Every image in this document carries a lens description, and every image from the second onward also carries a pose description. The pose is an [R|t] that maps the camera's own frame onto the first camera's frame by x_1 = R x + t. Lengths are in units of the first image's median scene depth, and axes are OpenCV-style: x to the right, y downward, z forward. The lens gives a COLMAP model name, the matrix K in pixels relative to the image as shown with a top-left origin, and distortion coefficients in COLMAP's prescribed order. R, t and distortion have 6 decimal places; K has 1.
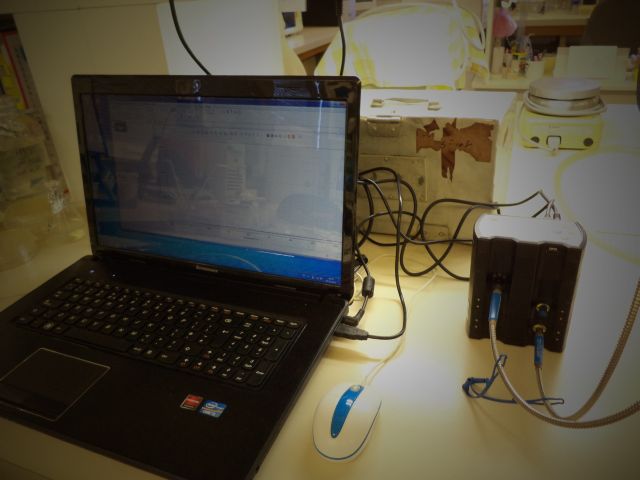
lens RADIAL K [[518.9, 0, 320.0], [0, 518.9, 240.0], [0, 0, 1]] dist [-0.029212, -0.008892]
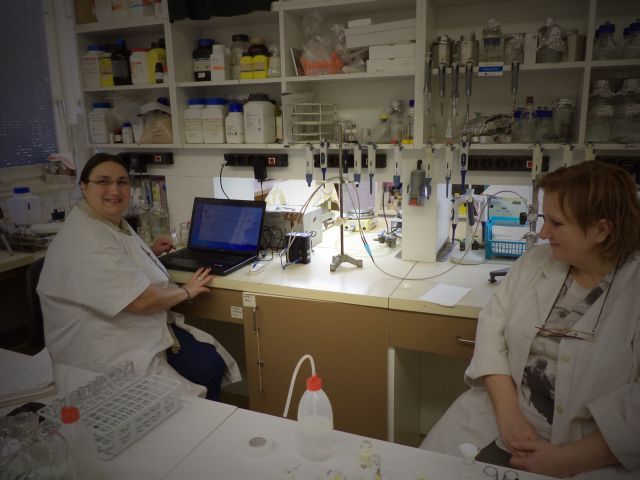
lens RADIAL K [[518.9, 0, 320.0], [0, 518.9, 240.0], [0, 0, 1]] dist [-0.029212, -0.008892]
pose [[0.998705, 0.046917, -0.019666, 0.487134], [-0.050288, 0.968876, -0.242383, 0.782220], [0.007682, 0.243058, 0.969981, -2.361170]]
